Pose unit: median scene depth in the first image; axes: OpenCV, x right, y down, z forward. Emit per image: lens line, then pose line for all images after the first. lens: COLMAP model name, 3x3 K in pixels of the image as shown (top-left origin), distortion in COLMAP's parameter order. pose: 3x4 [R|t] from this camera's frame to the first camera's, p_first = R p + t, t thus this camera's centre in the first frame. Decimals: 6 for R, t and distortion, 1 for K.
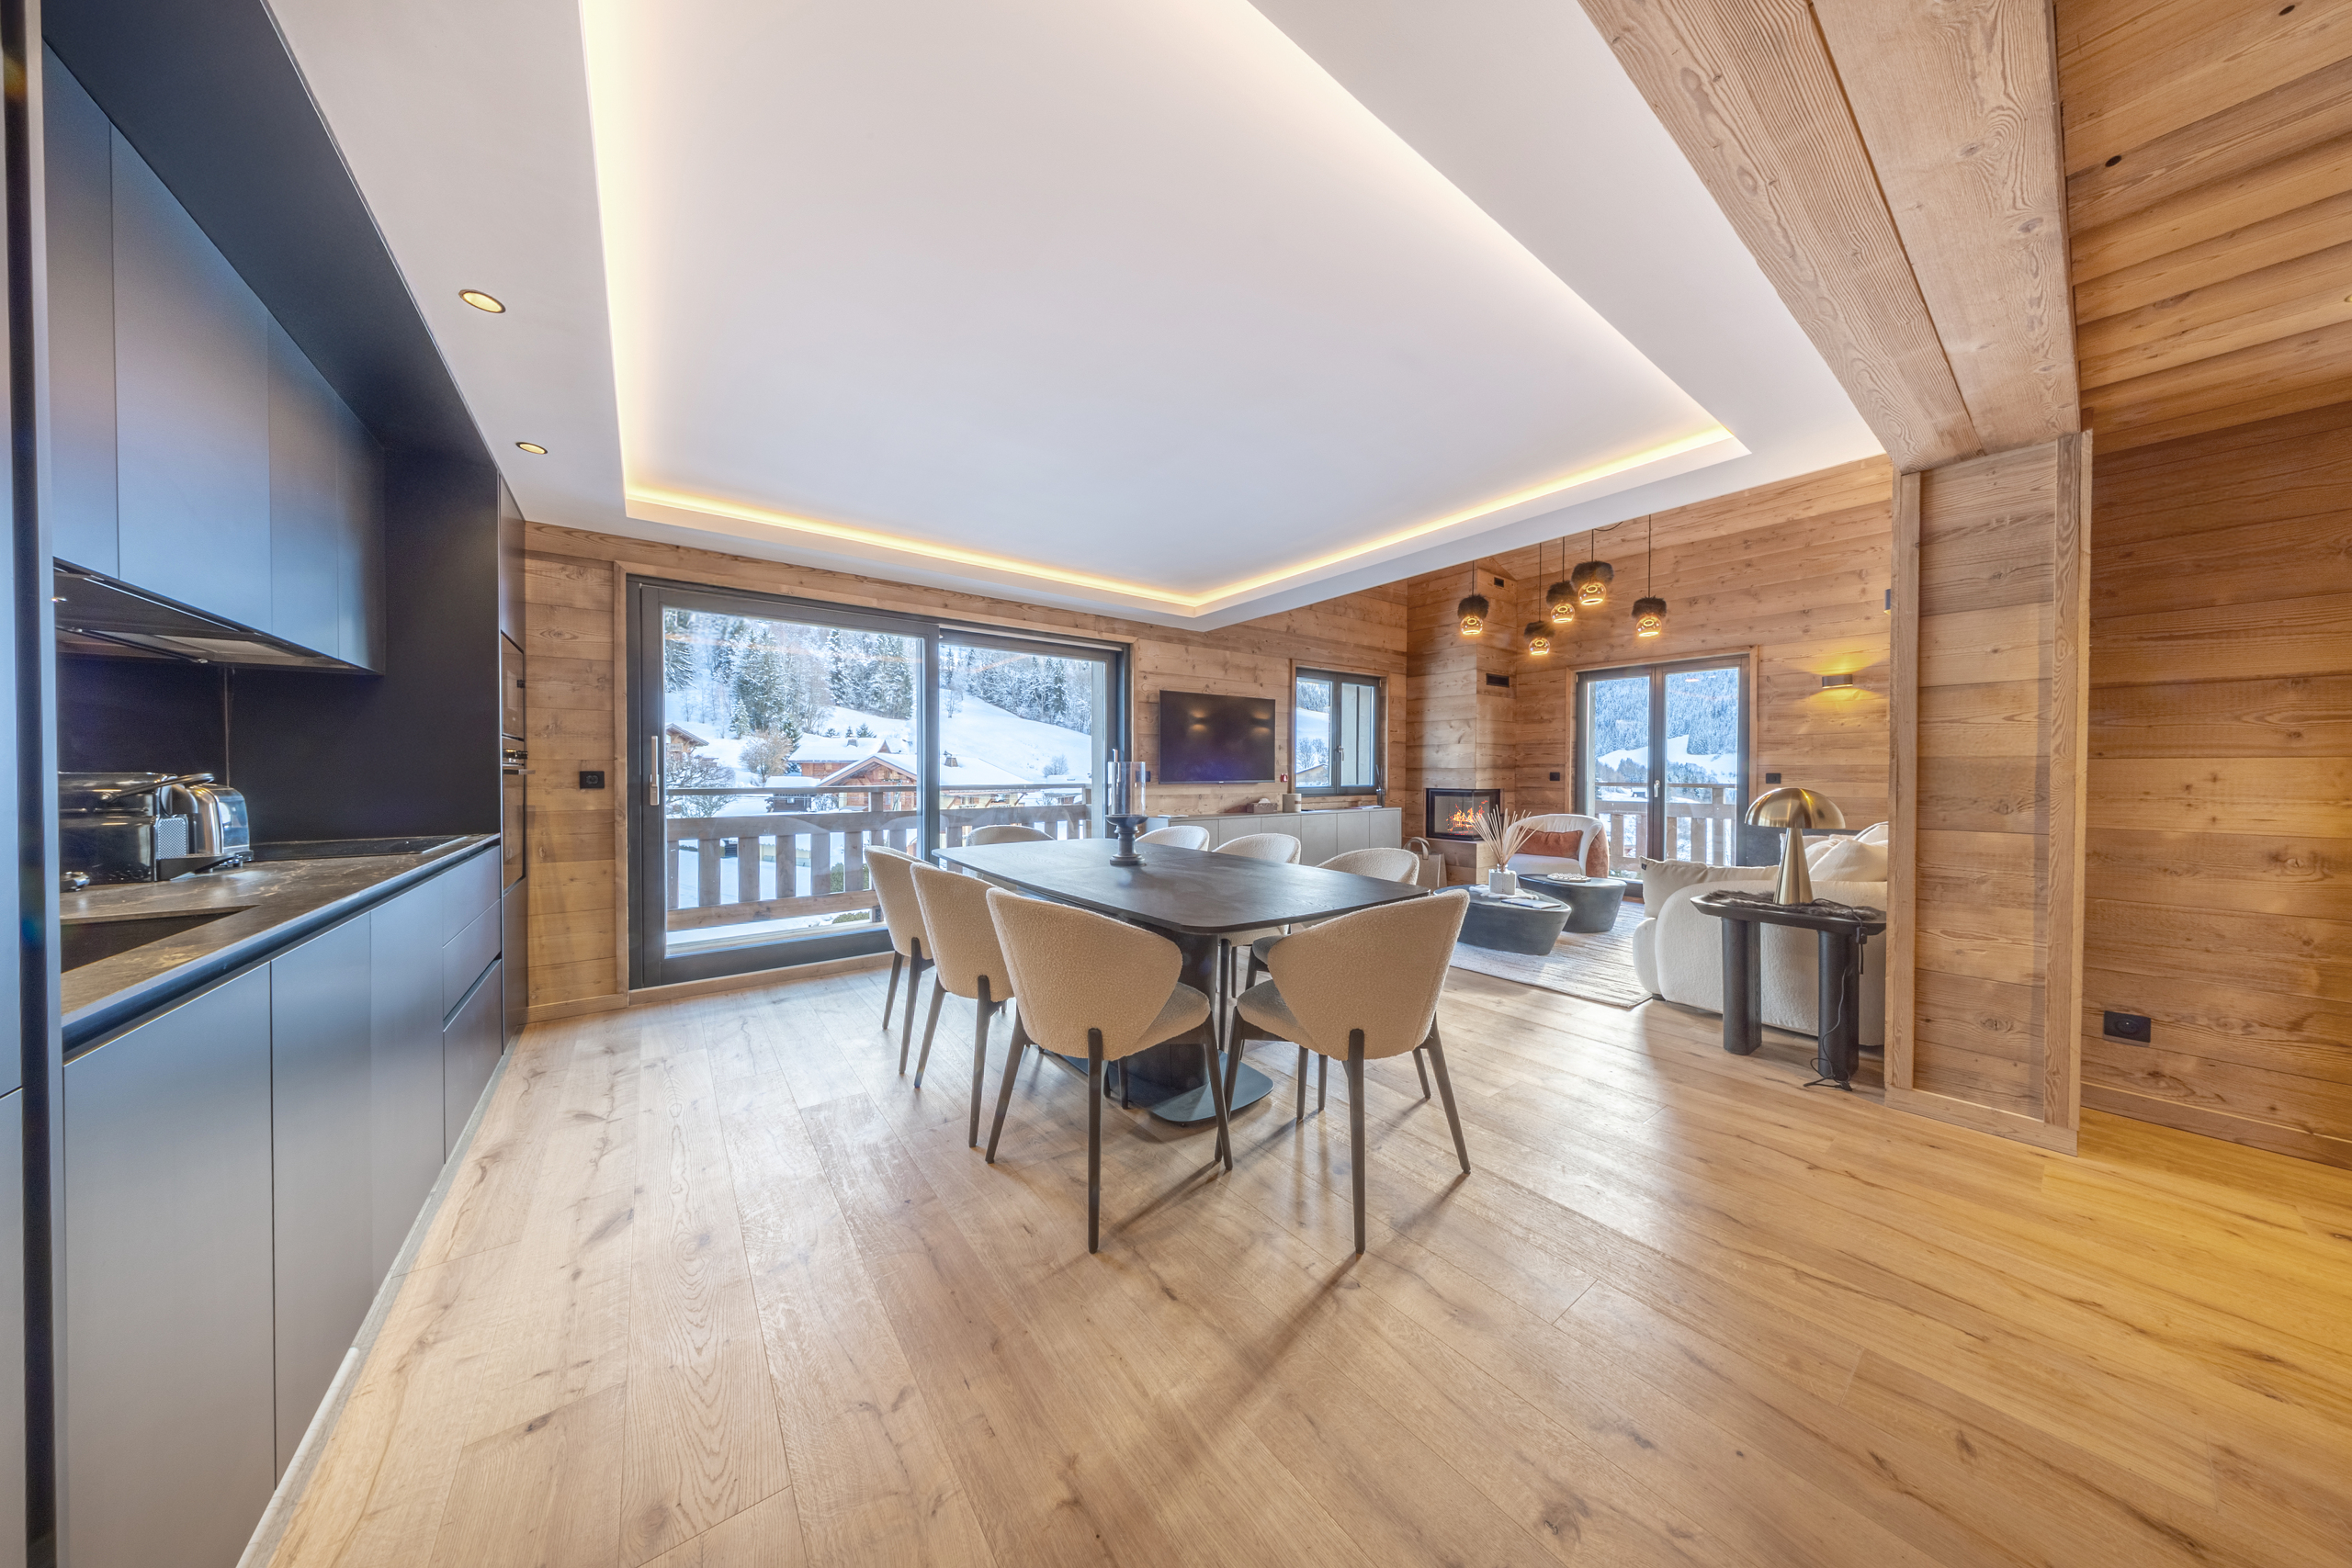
lens RADIAL K [[702.9, 0, 1161.8], [0, 702.9, 777.7], [0, 0, 1]] dist [0.001426, 0.000012]
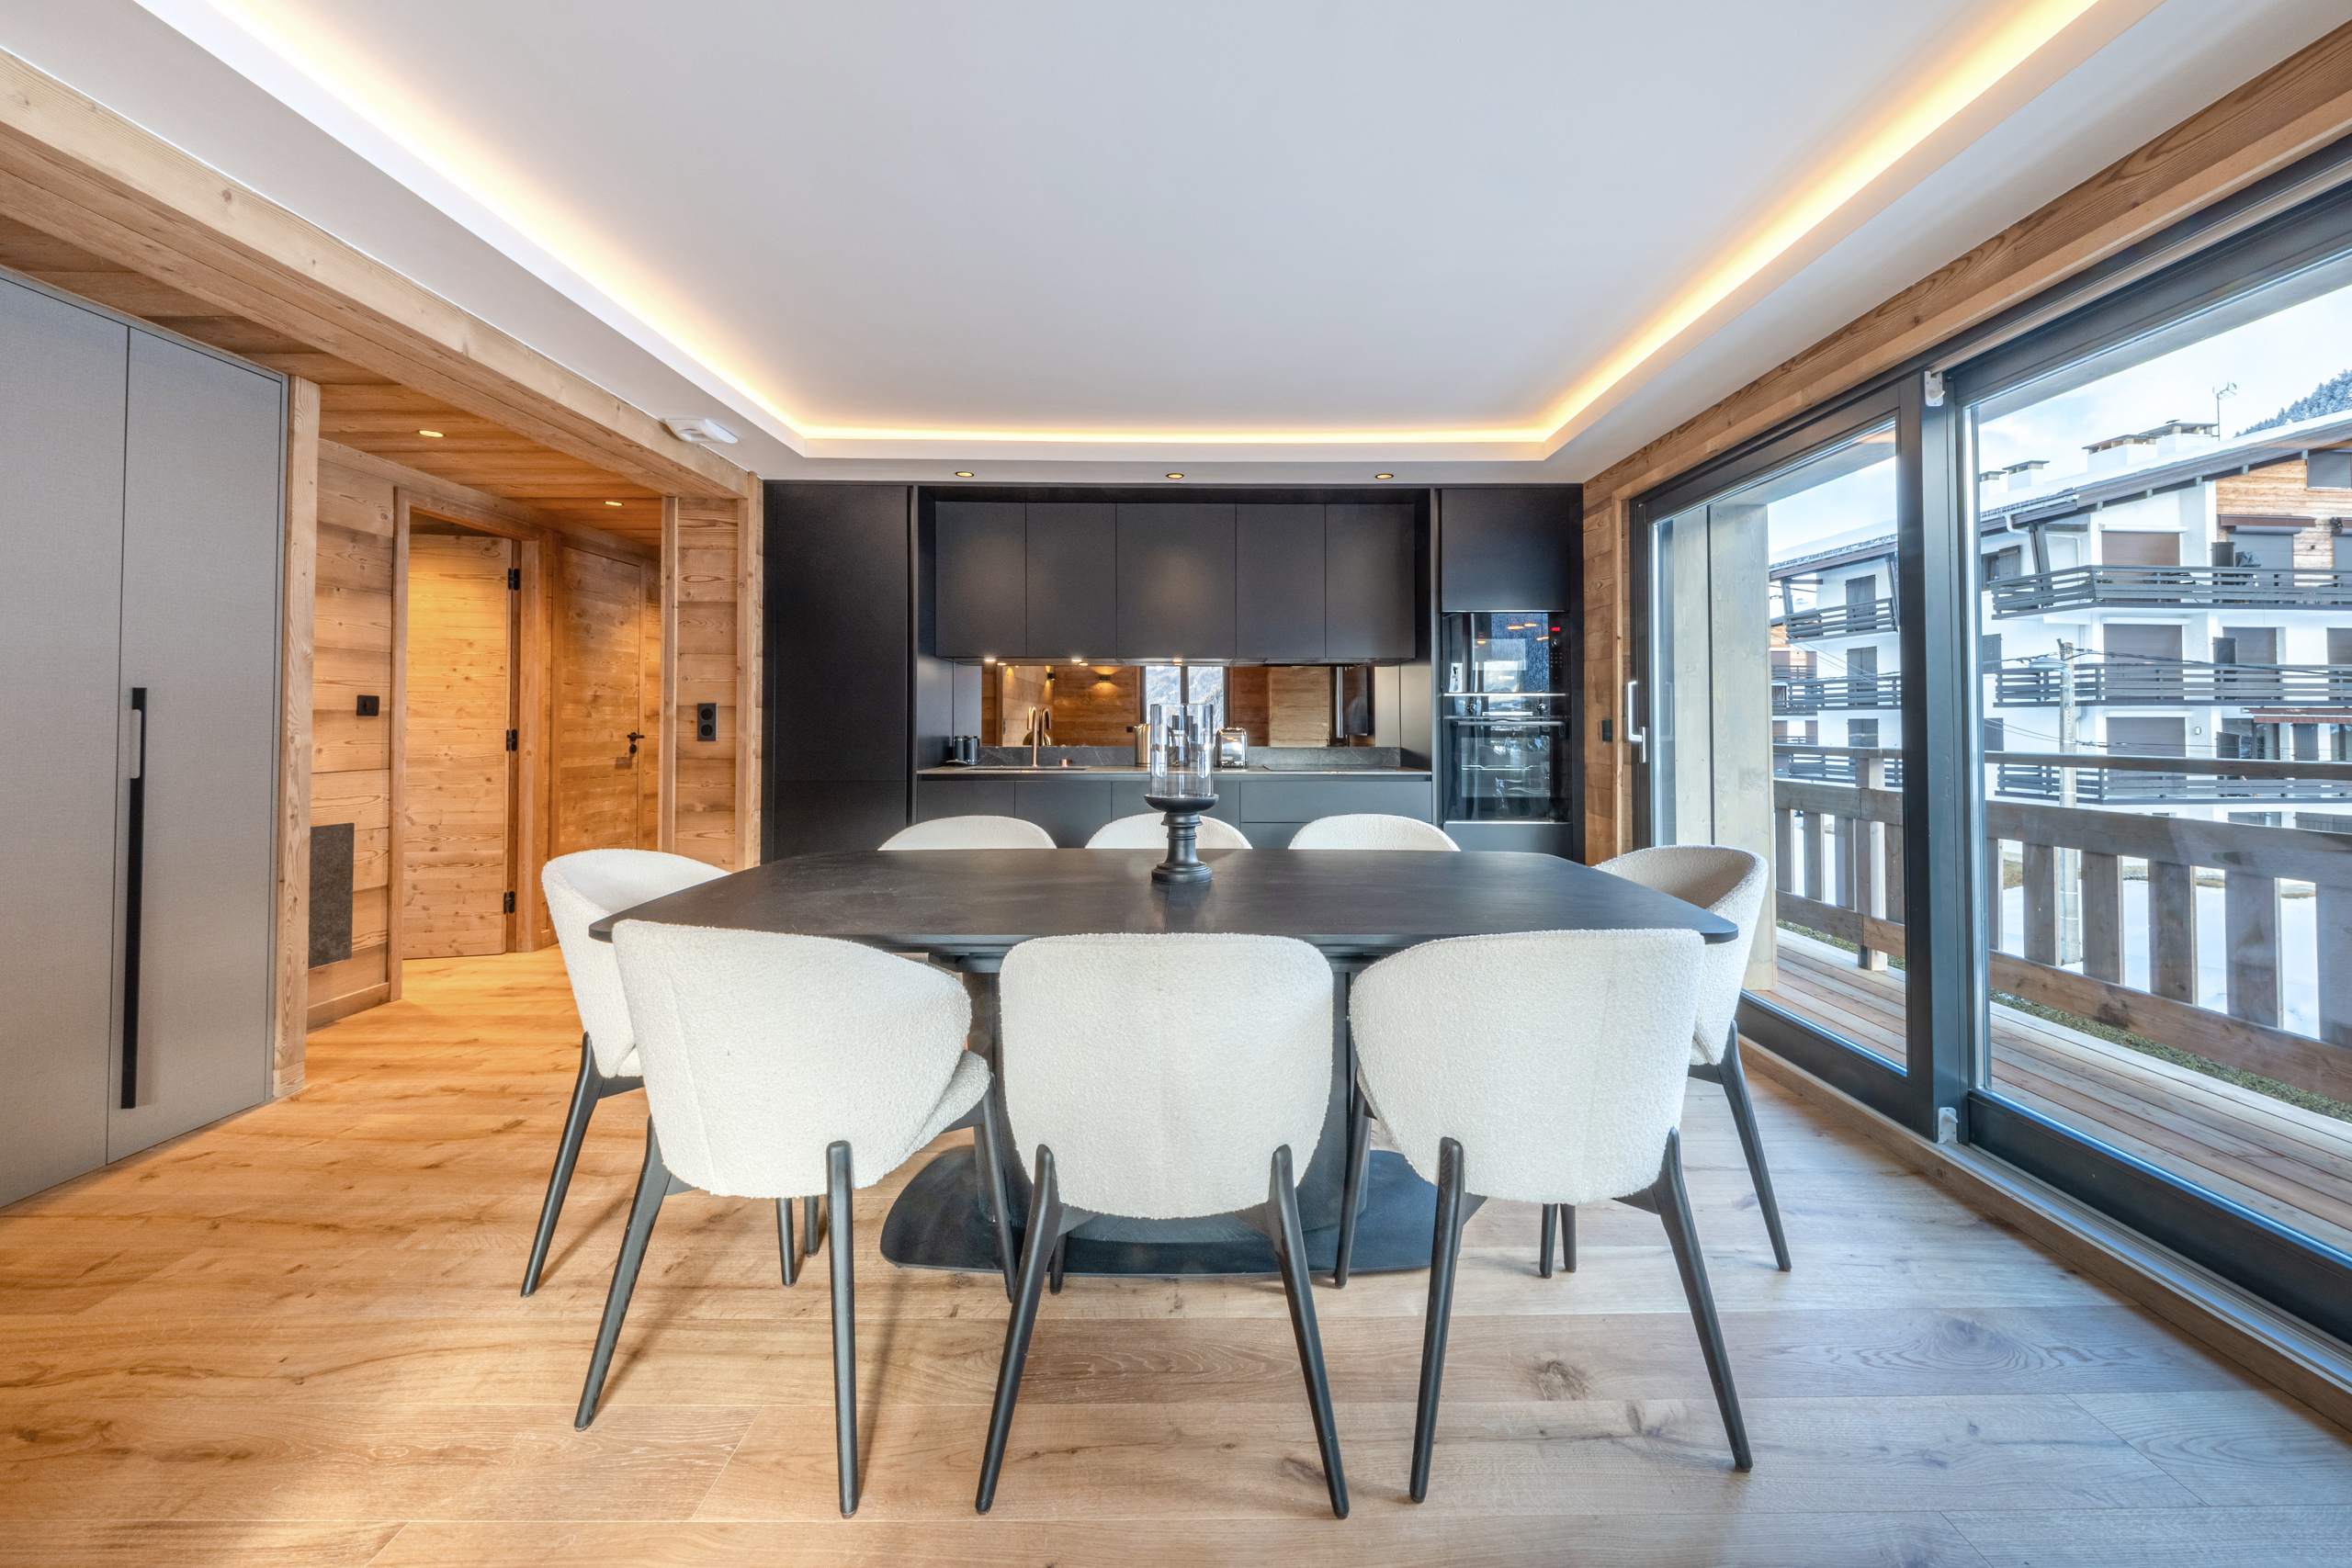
lens RADIAL K [[904.4, 0, 1190.3], [0, 904.4, 708.3], [0, 0, 1]] dist [0.000731, 0.000192]
pose [[-0.588355, -0.026584, -0.808166, 0.355891], [-0.012967, 0.999641, -0.023443, 0.004961], [0.808499, -0.003313, -0.588488, 0.903421]]
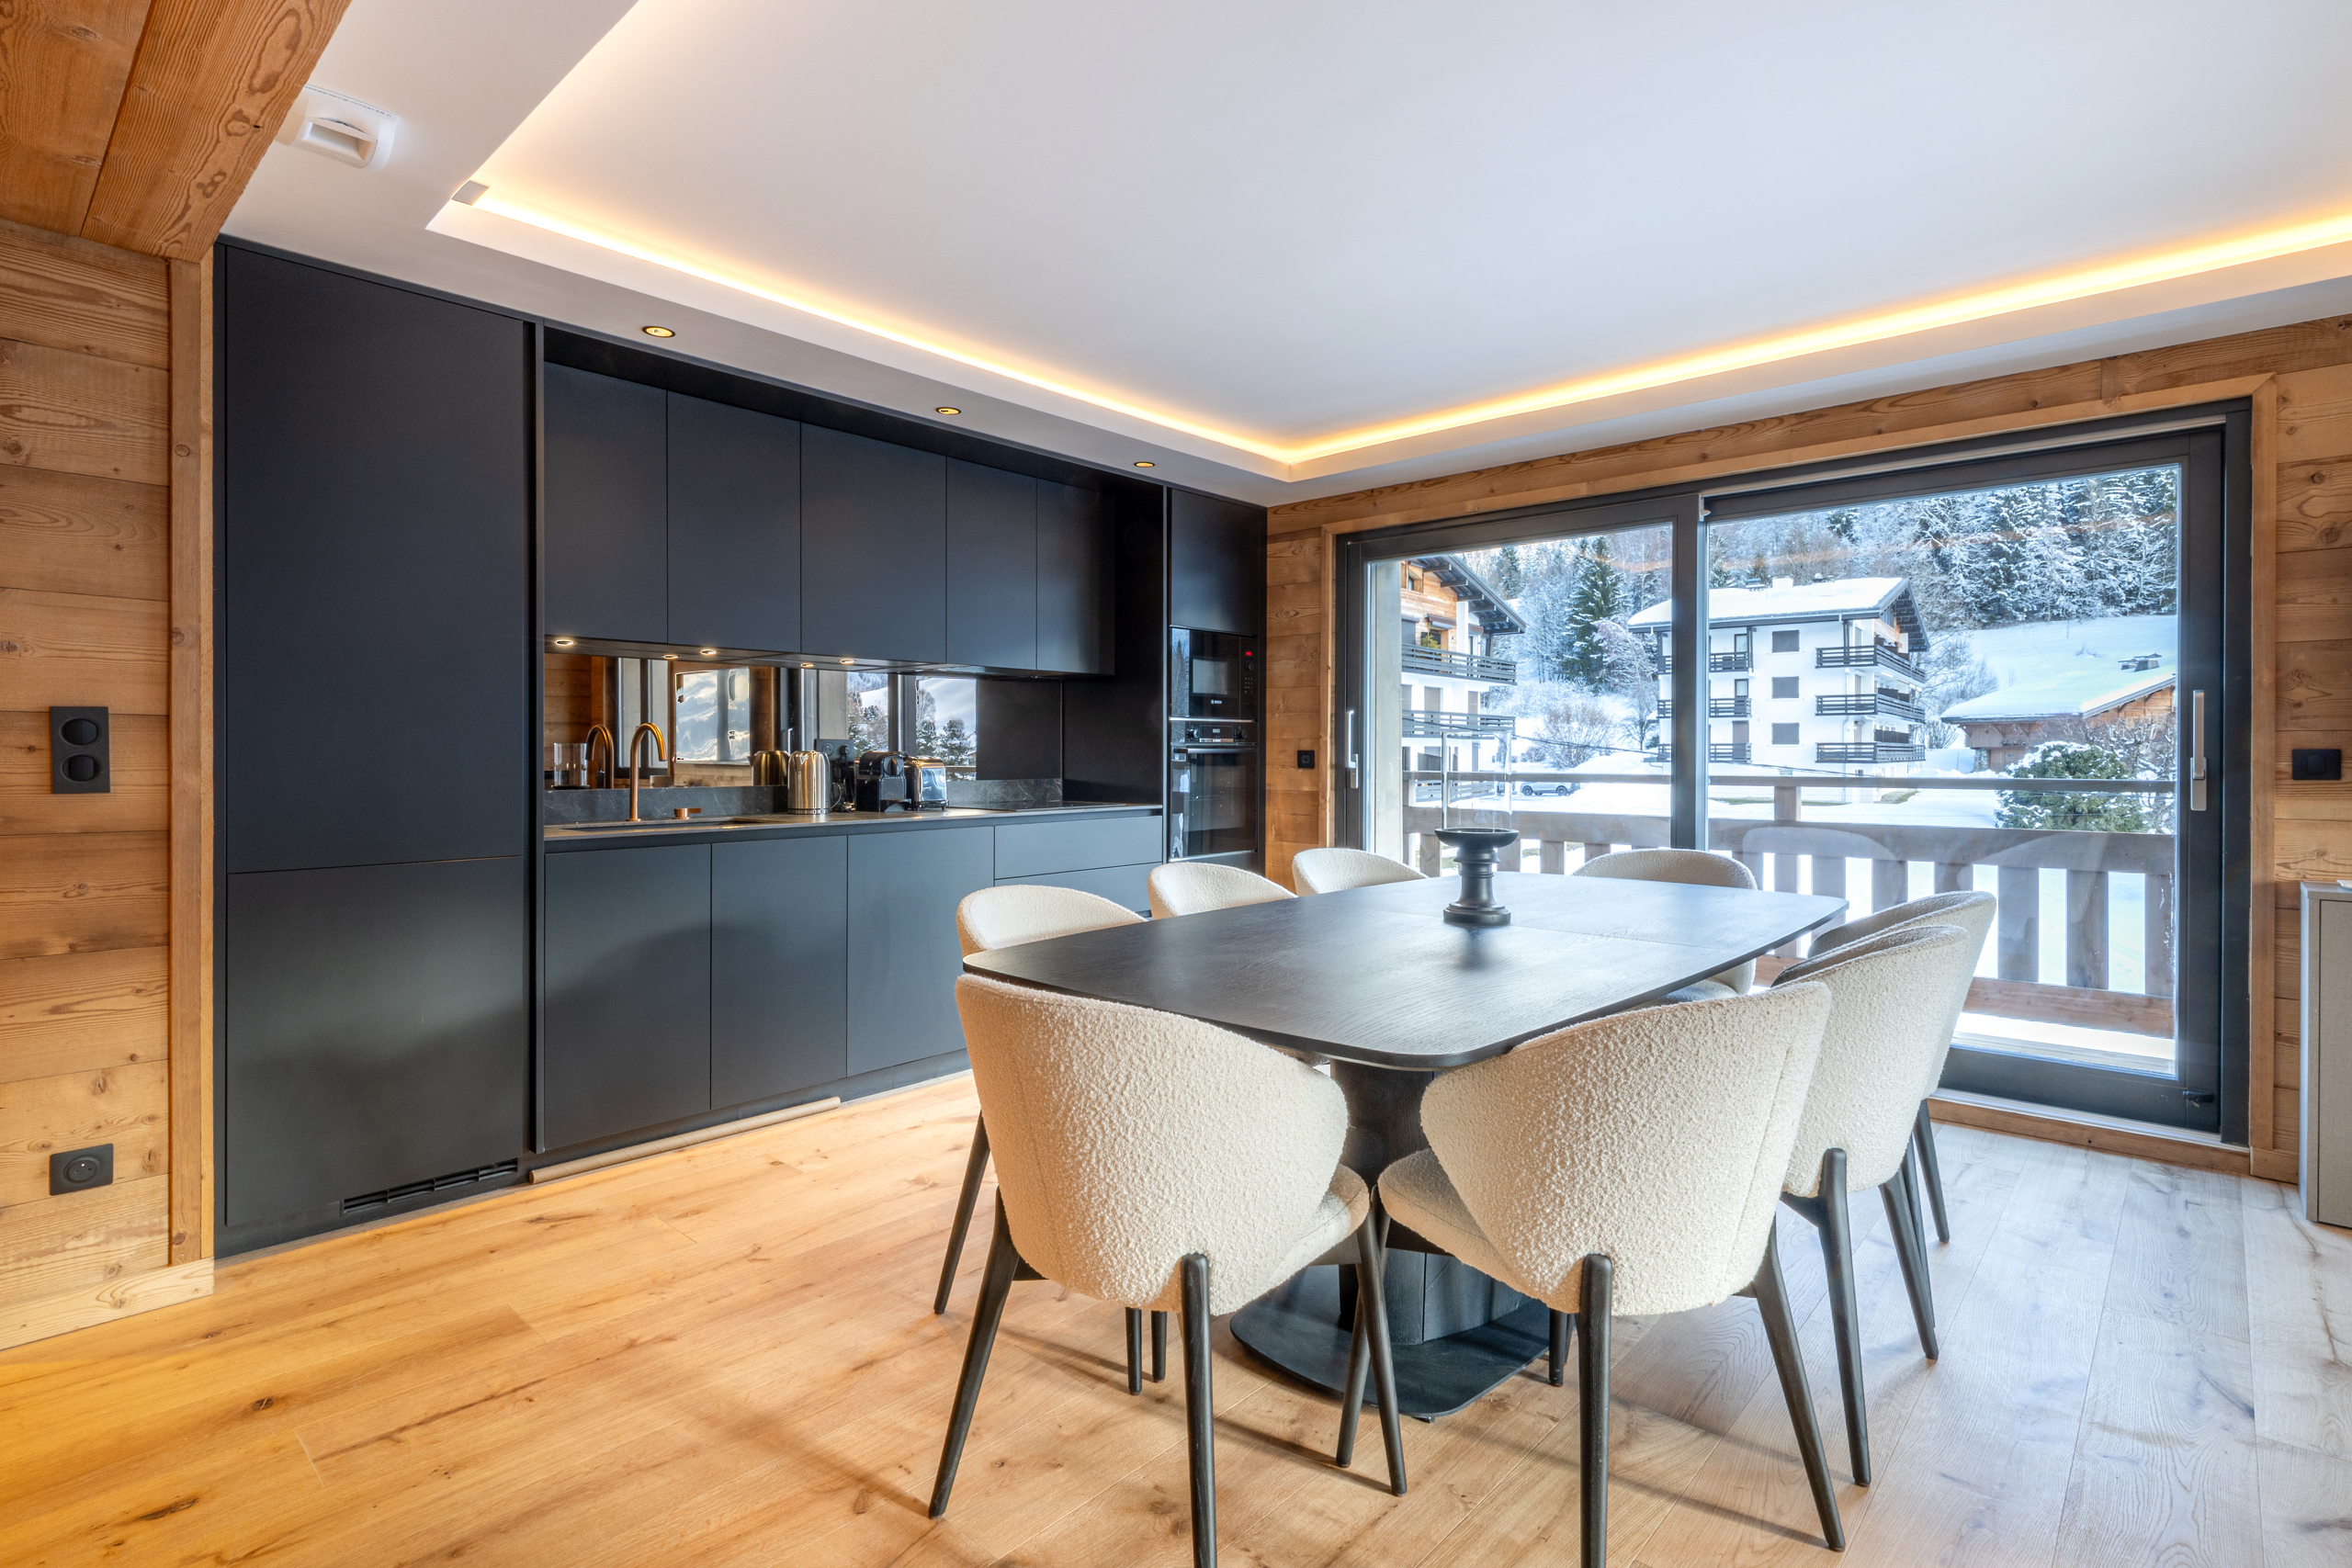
lens RADIAL K [[1142.2, 0, 1168.2], [0, 1142.2, 747.7], [0, 0, 1]] dist [0.000033, 0.000142]
pose [[0.189975, -0.010895, -0.981728, 0.485145], [-0.007533, 0.999893, -0.012555, 0.005682], [0.981760, 0.009781, 0.189873, 0.372467]]
